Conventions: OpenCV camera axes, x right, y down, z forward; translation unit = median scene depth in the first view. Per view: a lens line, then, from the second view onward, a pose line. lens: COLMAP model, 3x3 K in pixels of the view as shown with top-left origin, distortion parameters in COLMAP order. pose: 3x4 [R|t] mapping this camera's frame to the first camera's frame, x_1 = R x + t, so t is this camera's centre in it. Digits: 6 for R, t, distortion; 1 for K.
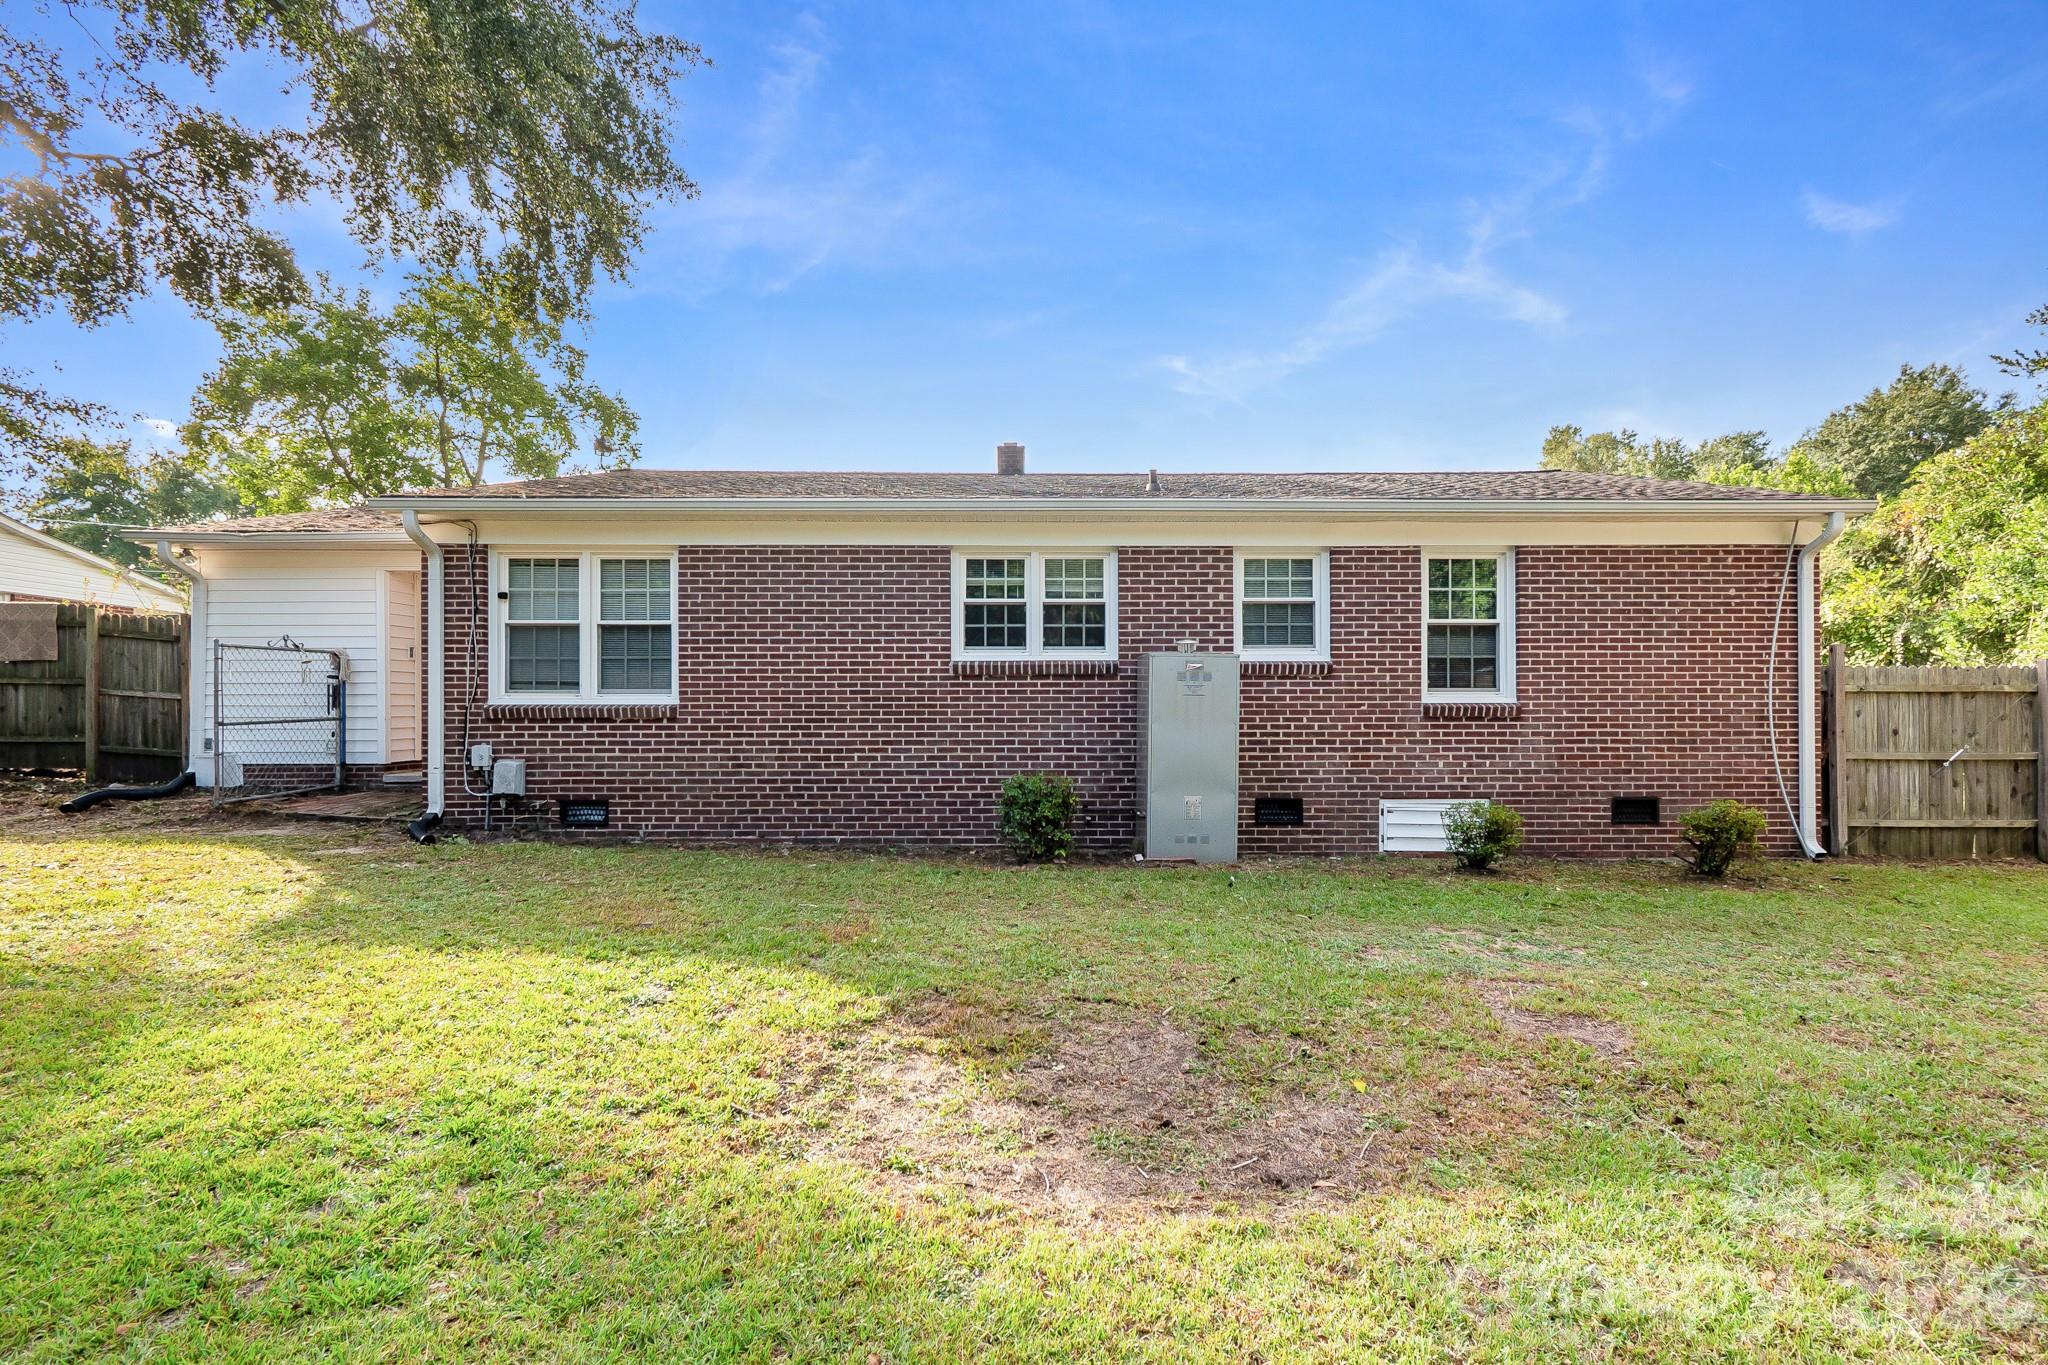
lens RADIAL K [[923.7, 0, 1028.9], [0, 923.7, 690.6], [0, 0, 1]] dist [0.003996, 0.000487]
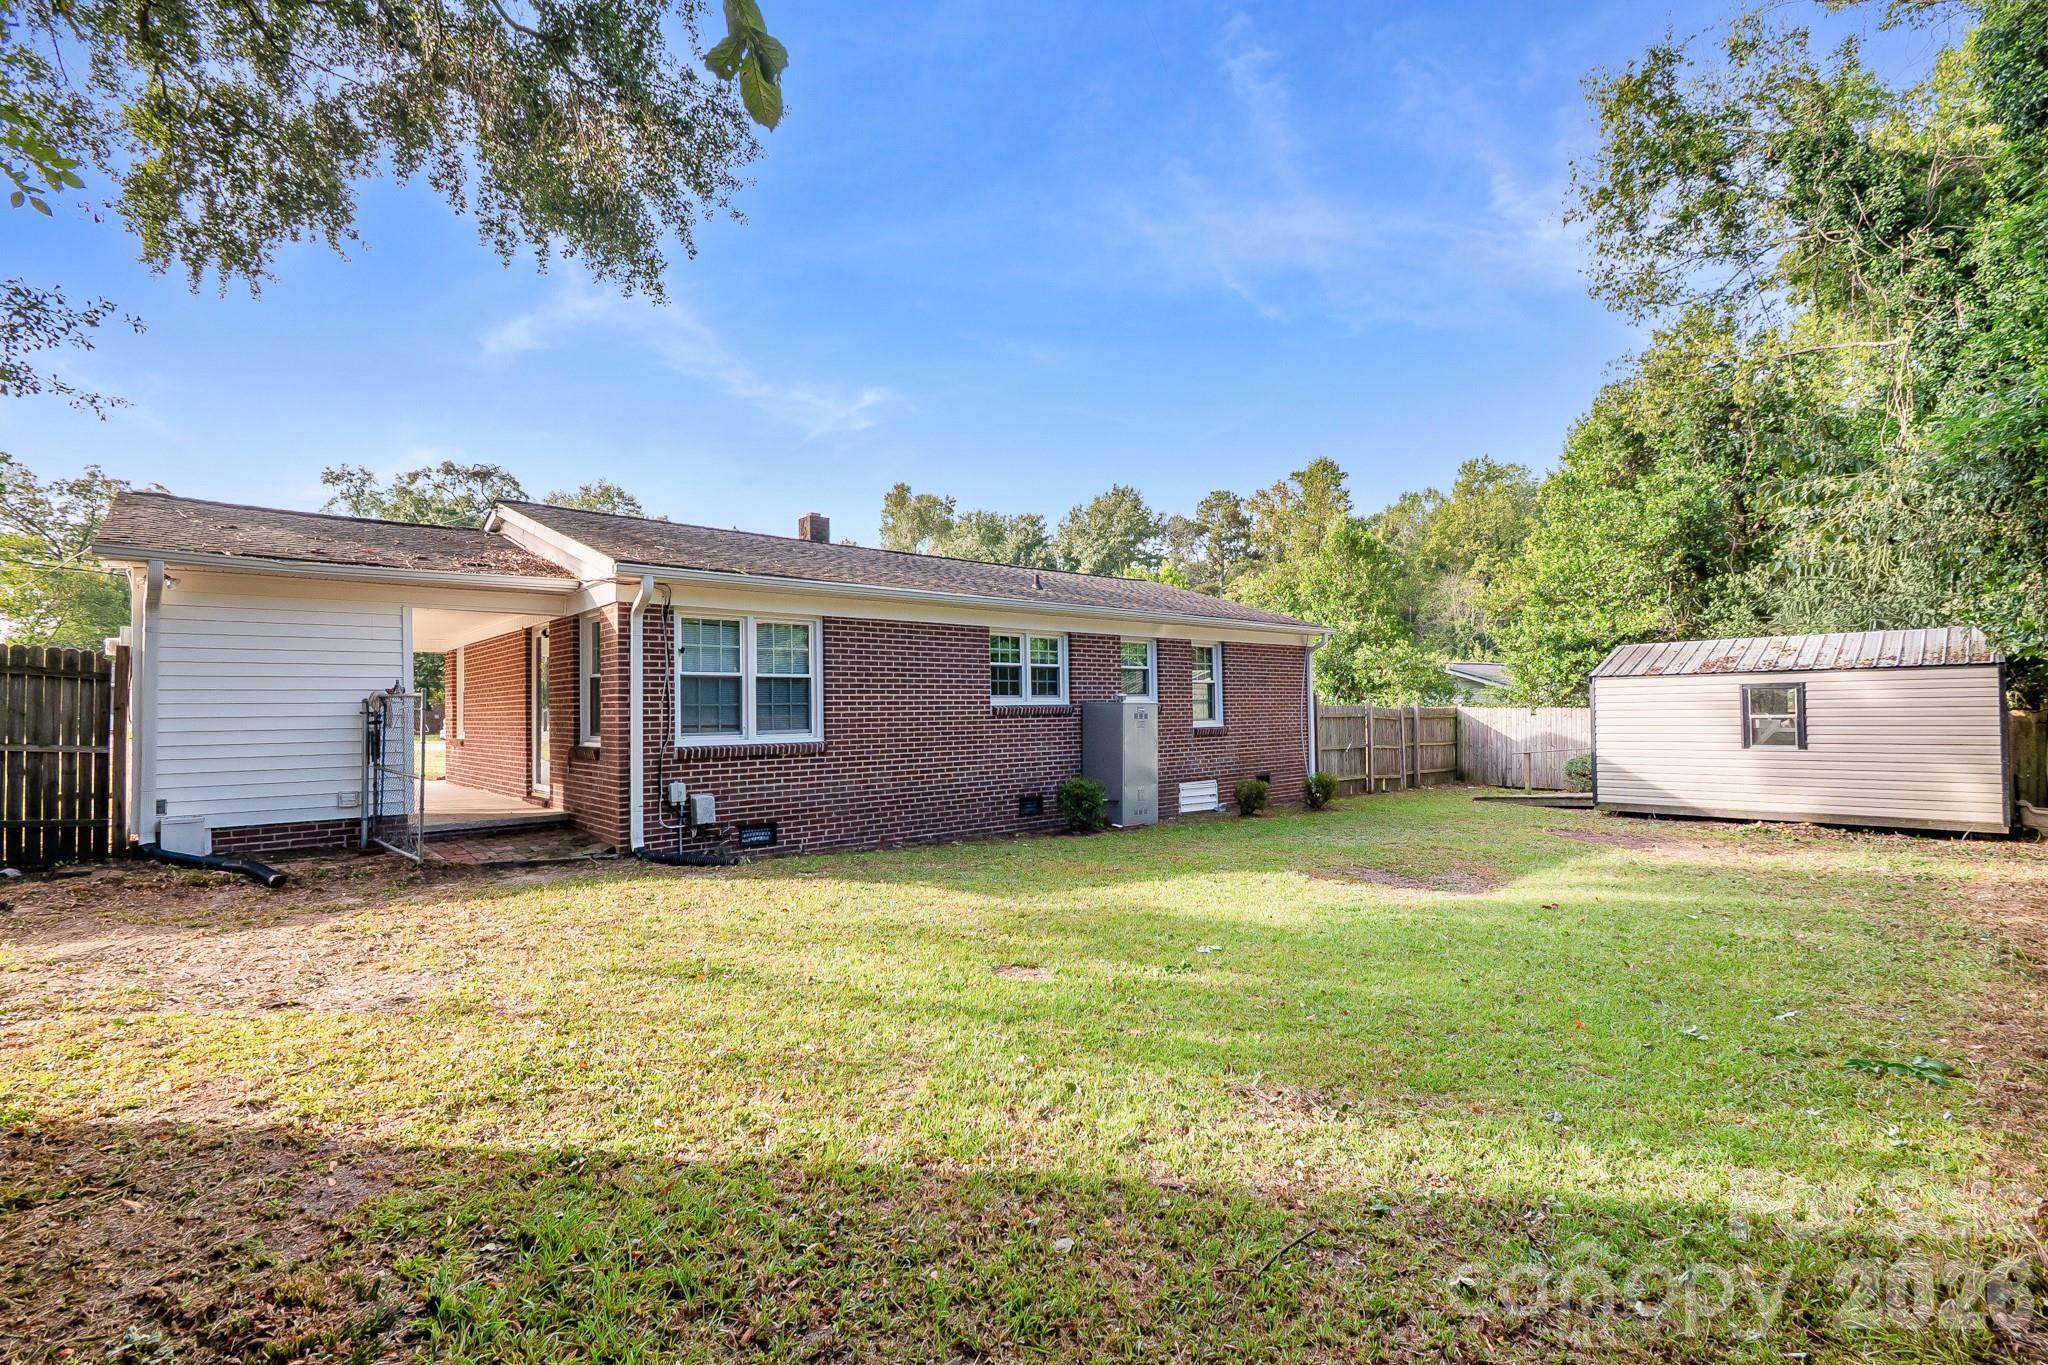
lens RADIAL K [[923.7, 0, 1028.9], [0, 923.7, 690.6], [0, 0, 1]] dist [0.003996, 0.000487]
pose [[0.757671, 0.004897, 0.652619, -0.984123], [0.004469, 0.999909, -0.012690, -0.037047], [-0.652622, 0.012531, 0.757580, -0.139747]]
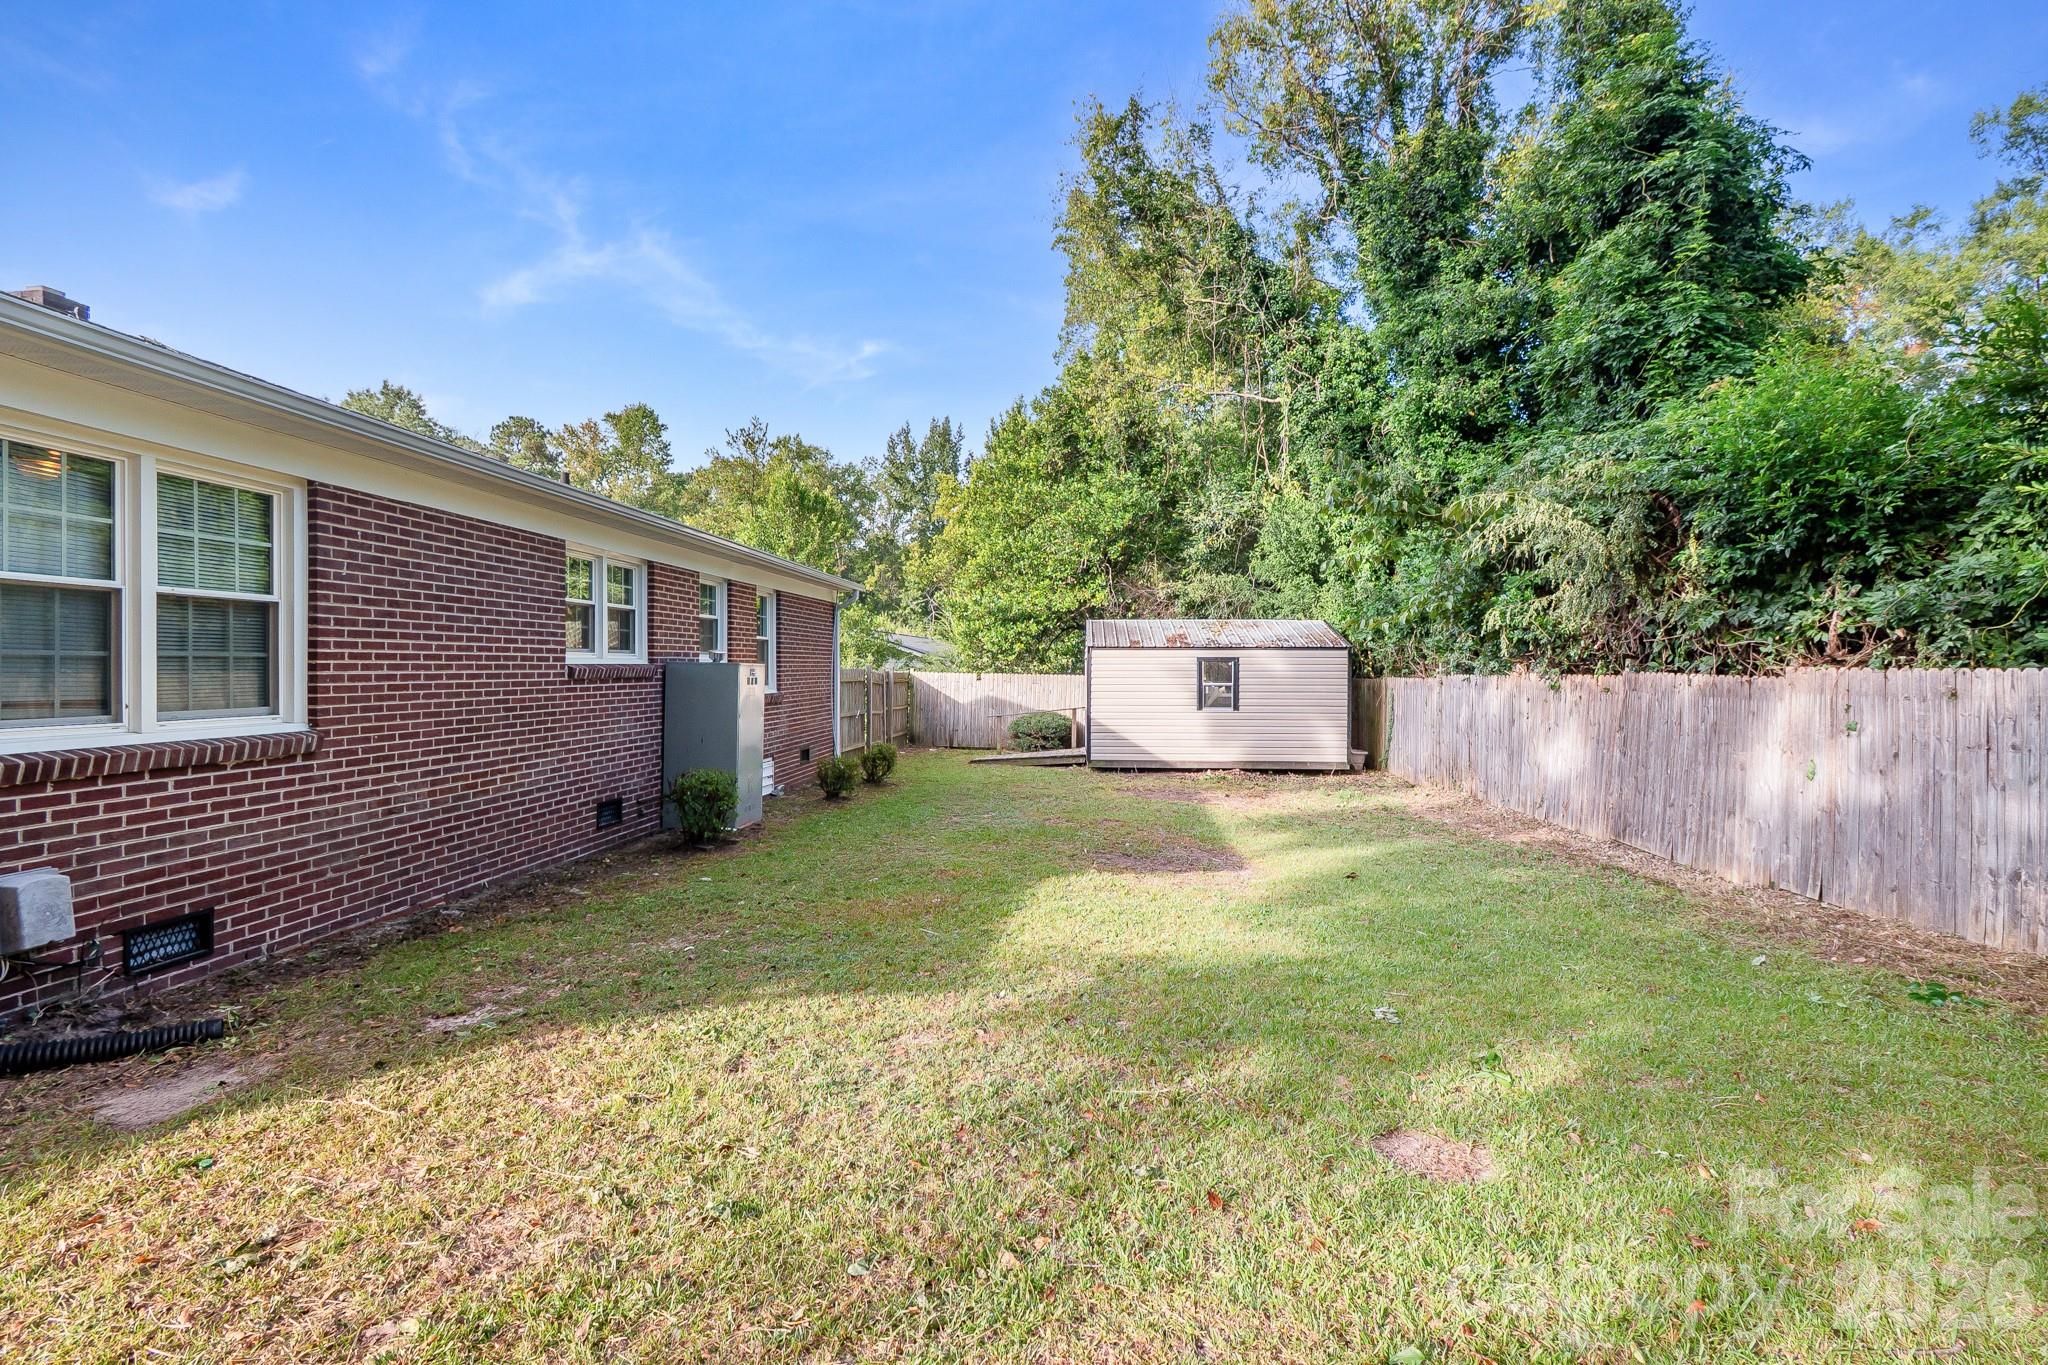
lens RADIAL K [[911.6, 0, 1029.0], [0, 911.6, 675.0], [0, 0, 1]] dist [0.002800, 0.000351]
pose [[0.110631, -0.006847, 0.993838, -0.942450], [-0.016460, 0.999827, 0.008720, -0.036773], [-0.993725, -0.017323, 0.110499, 0.435334]]
